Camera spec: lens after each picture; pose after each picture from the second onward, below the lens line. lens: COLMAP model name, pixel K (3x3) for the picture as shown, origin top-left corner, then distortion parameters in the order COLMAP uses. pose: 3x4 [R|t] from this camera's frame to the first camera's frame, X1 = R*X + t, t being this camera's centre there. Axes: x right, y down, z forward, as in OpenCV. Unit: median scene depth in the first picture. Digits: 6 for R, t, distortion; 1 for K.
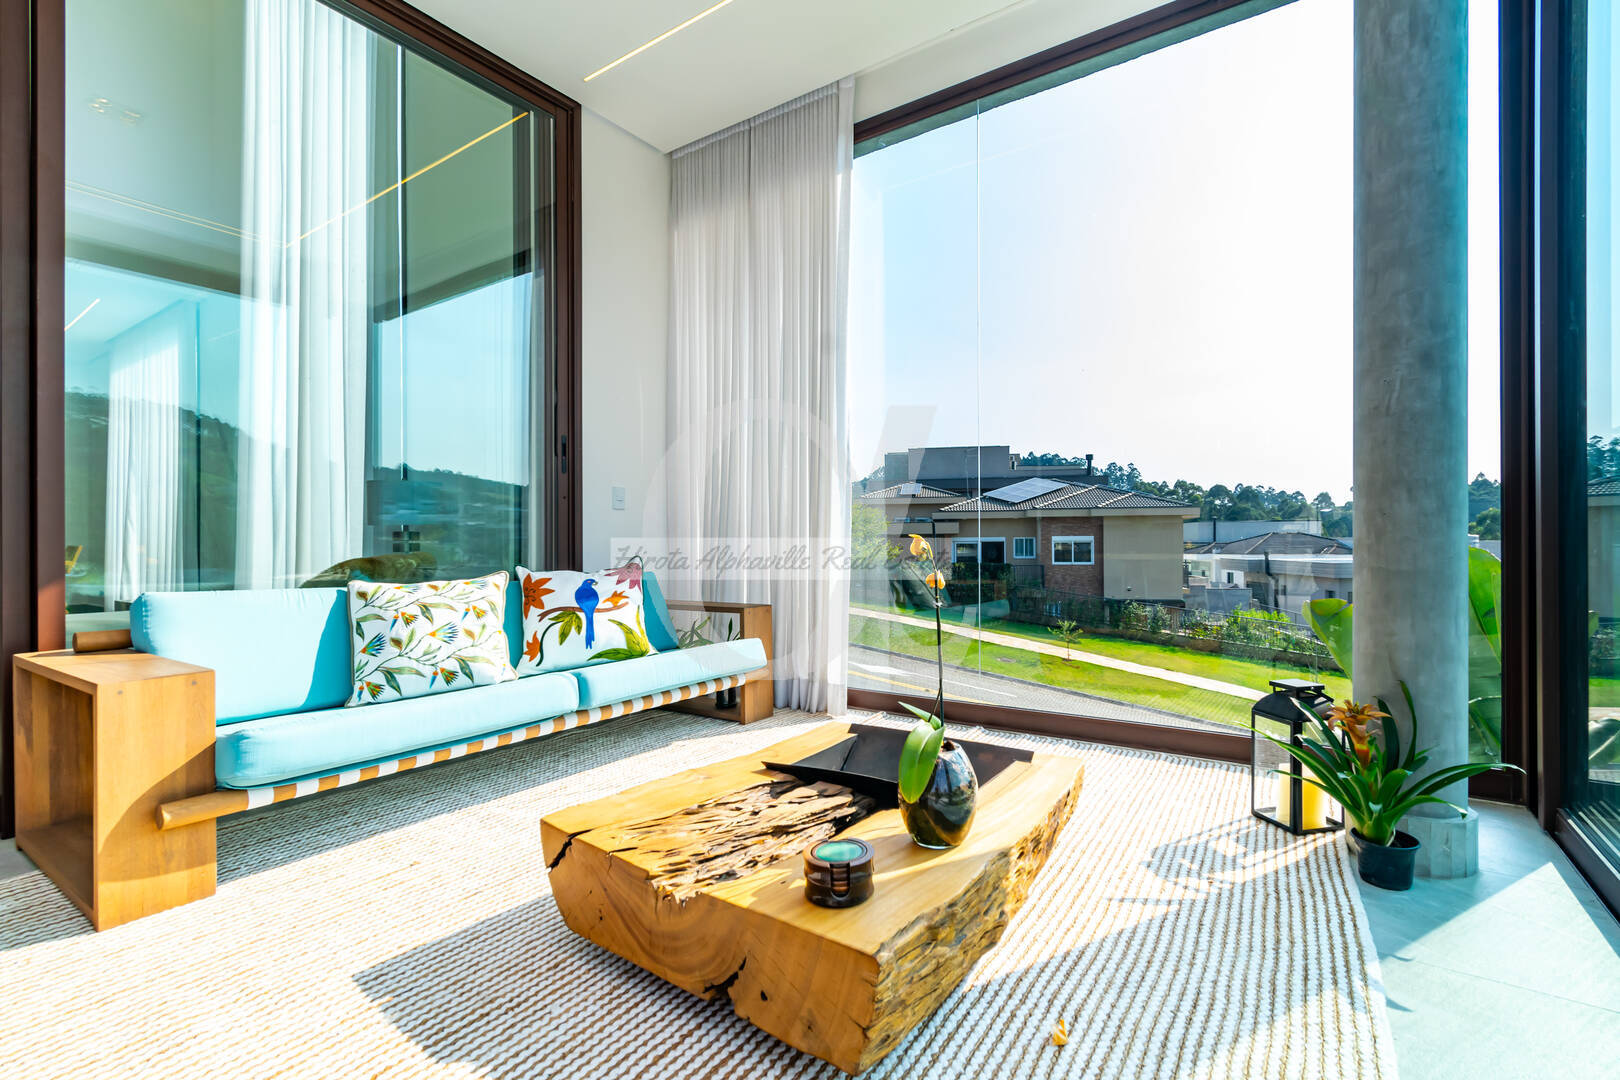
lens RADIAL K [[733.0, 0, 850.4], [0, 733.0, 541.1], [0, 0, 1]] dist [0.001562, 0.000035]
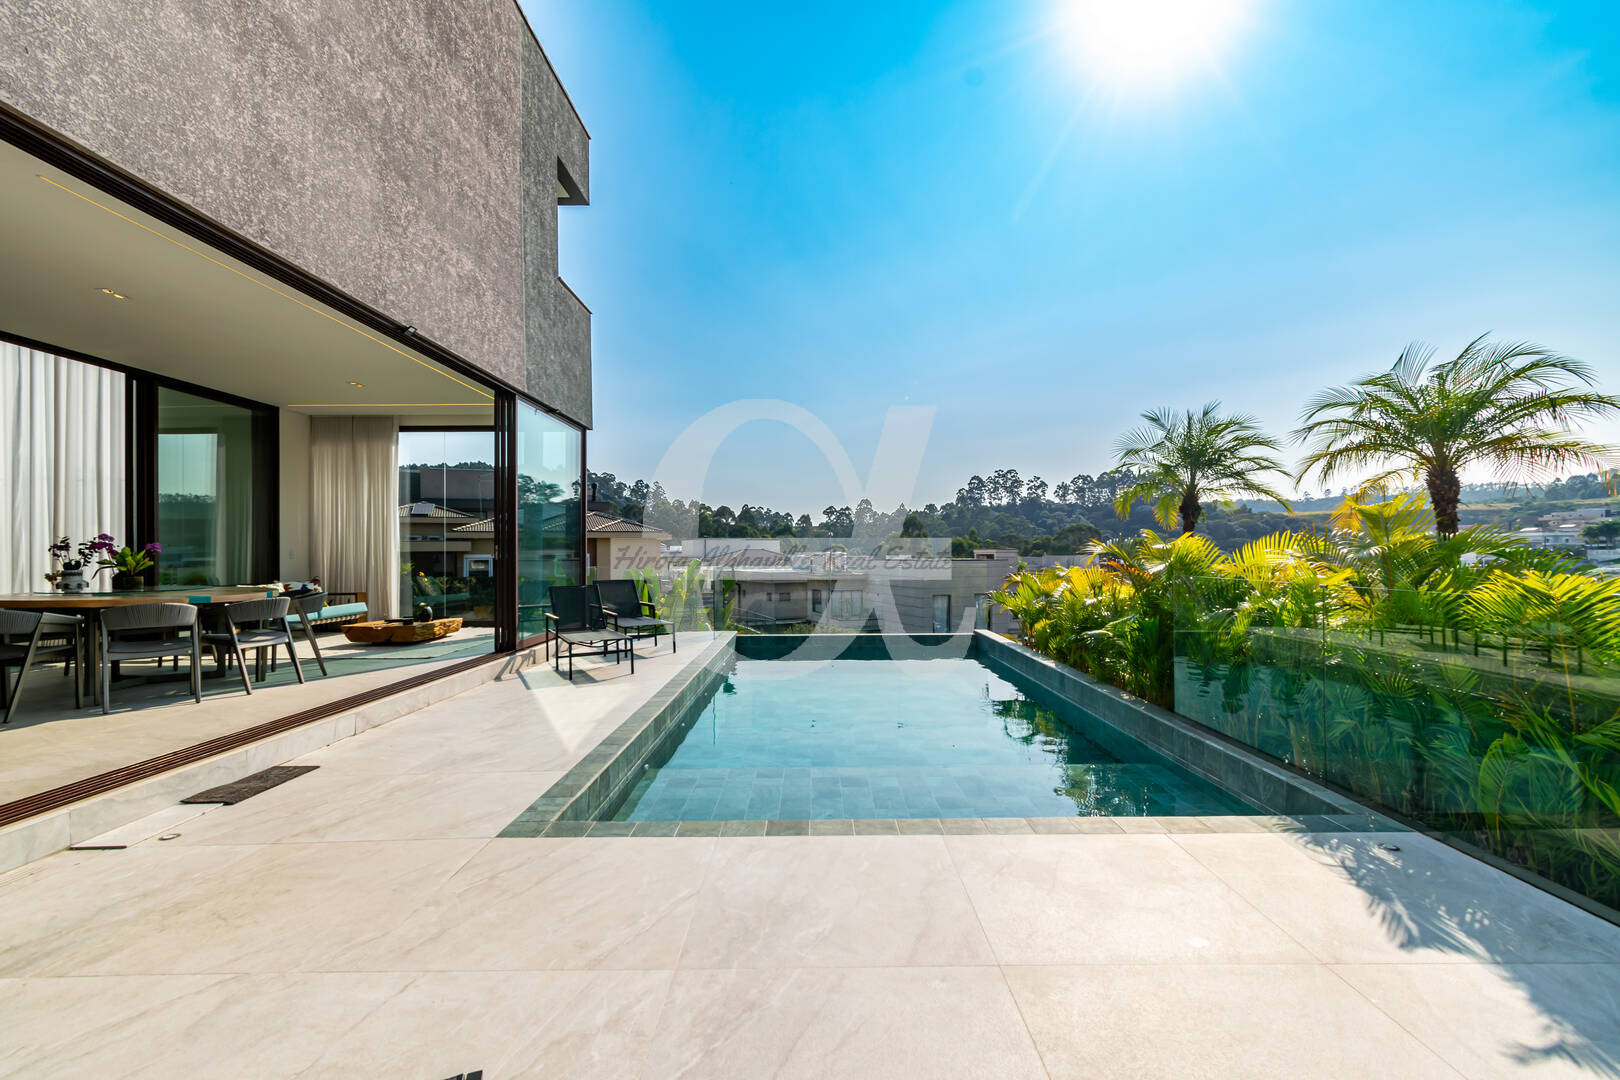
lens RADIAL K [[718.6, 0, 811.9], [0, 718.6, 549.3], [0, 0, 1]] dist [0.001575, 0.000374]
pose [[0.839008, 0.004051, 0.544104, -0.020064], [-0.000761, 0.999980, -0.006272, -0.007835], [-0.544119, 0.004848, 0.838994, -0.272202]]
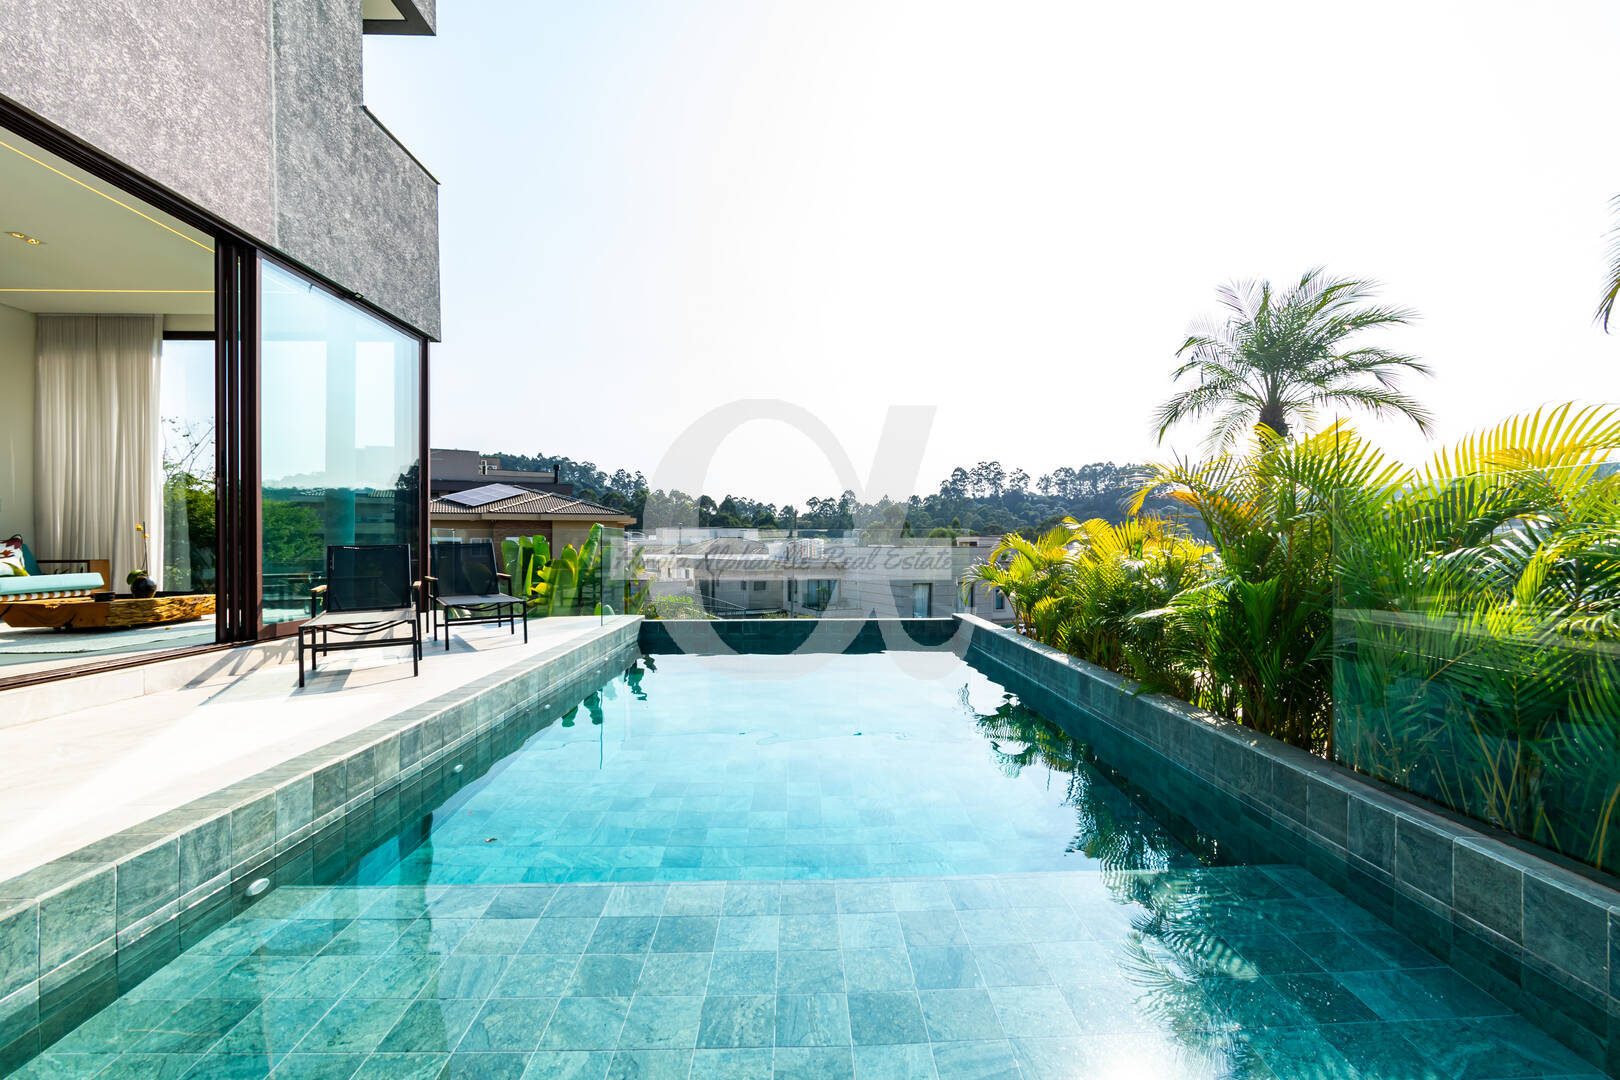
lens RADIAL K [[719.7, 0, 820.5], [0, 719.7, 546.8], [0, 0, 1]] dist [0.000162, -0.000277]
pose [[0.819839, 0.002492, 0.572589, 0.043715], [-0.004539, 0.999987, 0.002146, 0.004128], [-0.572576, -0.004359, 0.819840, -0.211862]]
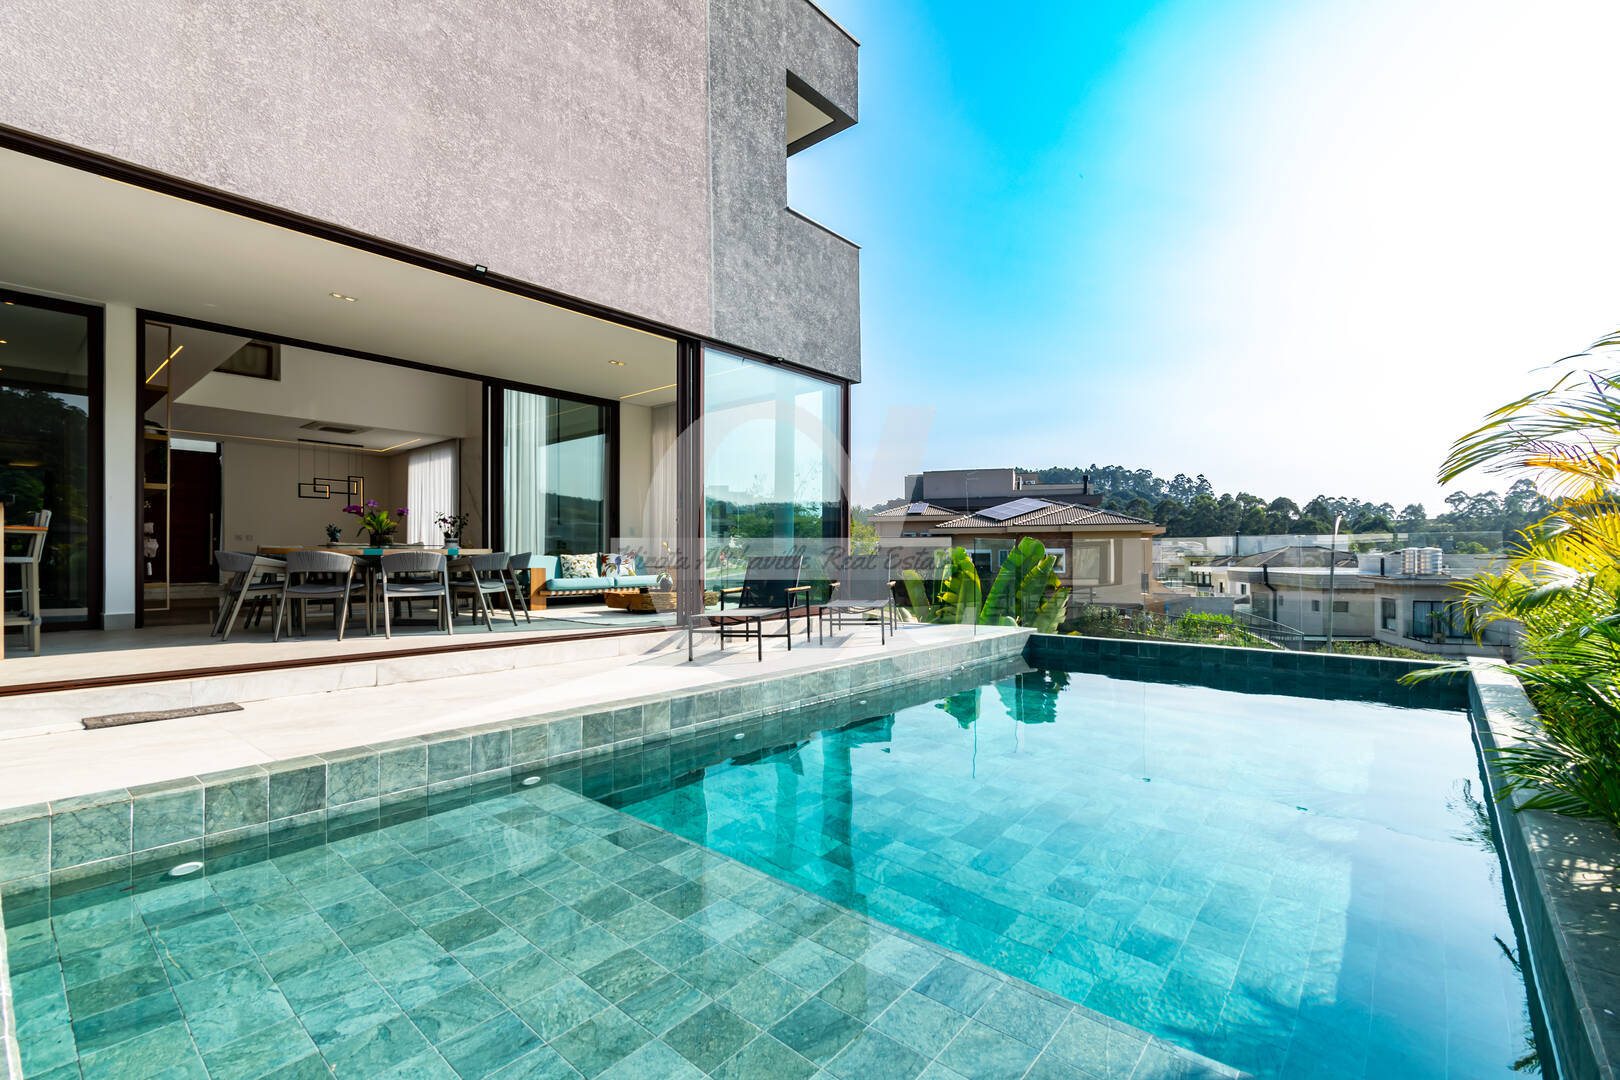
lens RADIAL K [[721.6, 0, 818.8], [0, 721.6, 554.2], [0, 0, 1]] dist [0.002240, -0.000424]
pose [[0.991966, 0.003748, -0.126450, 0.099980], [-0.003723, 0.999993, 0.000432, 0.003799], [0.126450, 0.000042, 0.991973, -0.224292]]
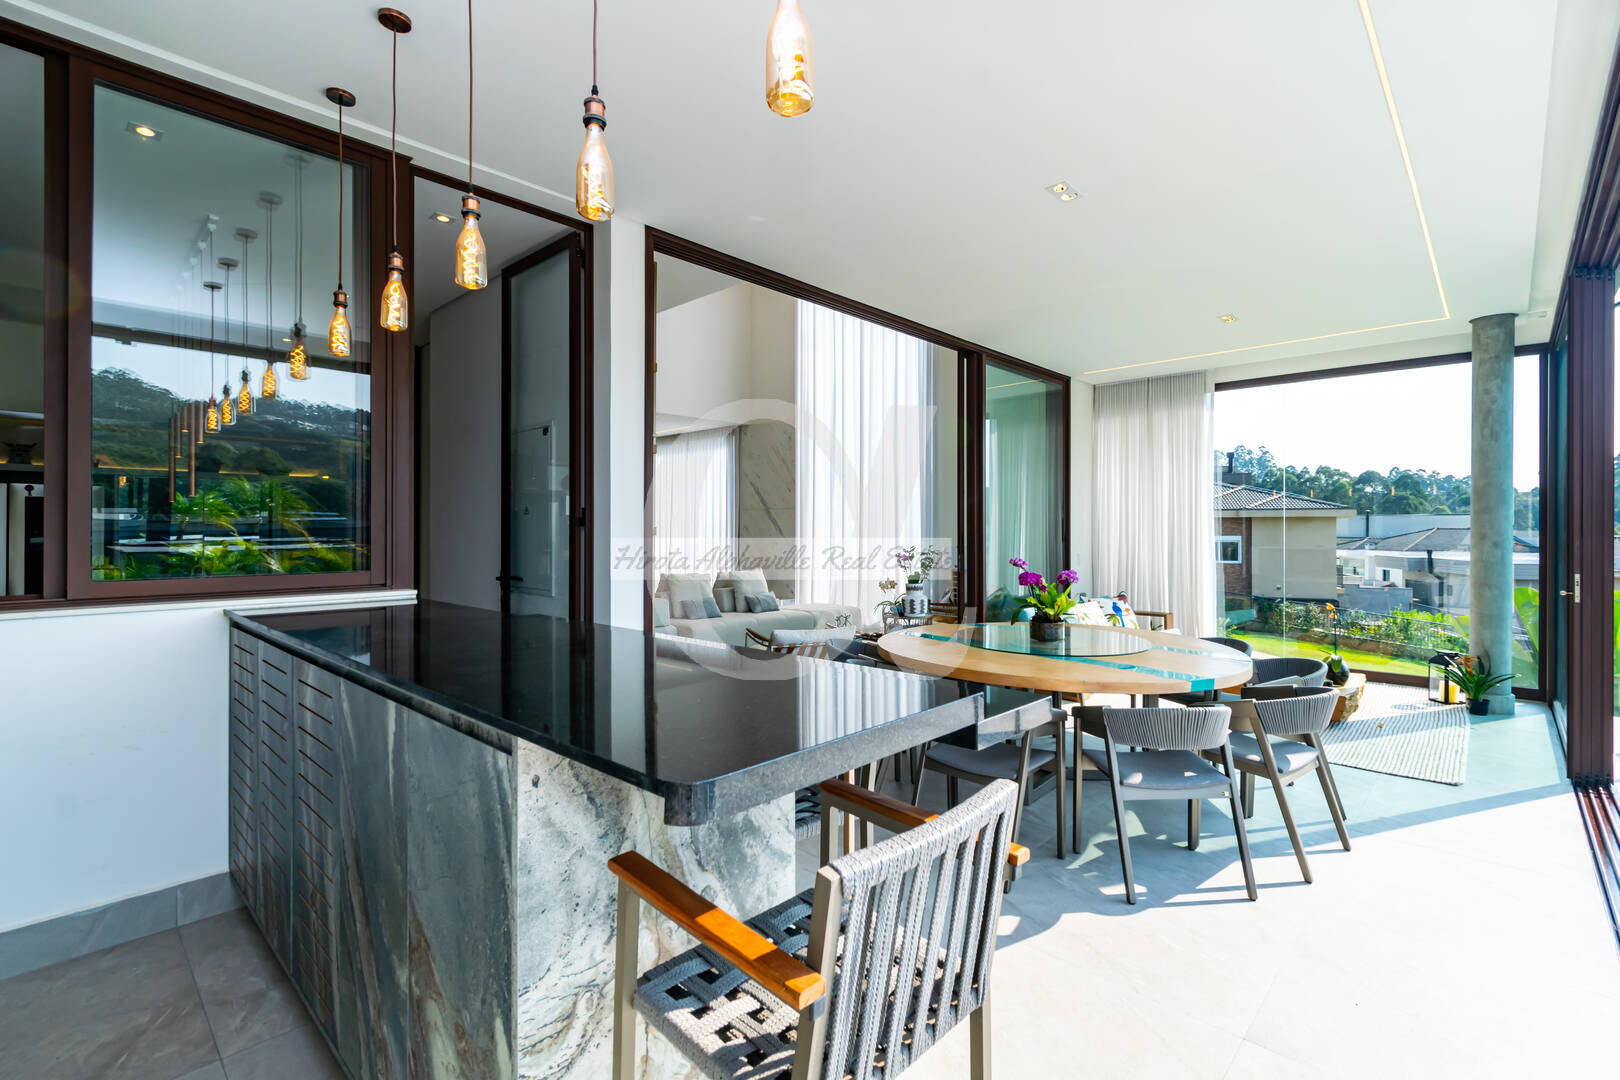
lens RADIAL K [[730.0, 0, 814.6], [0, 730.0, 528.2], [0, 0, 1]] dist [-0.000613, -0.000460]
pose [[0.983216, 0.005080, -0.182376, -0.086885], [-0.004961, 0.999987, 0.001111, -0.018472], [0.182379, -0.000187, 0.983228, -0.150056]]
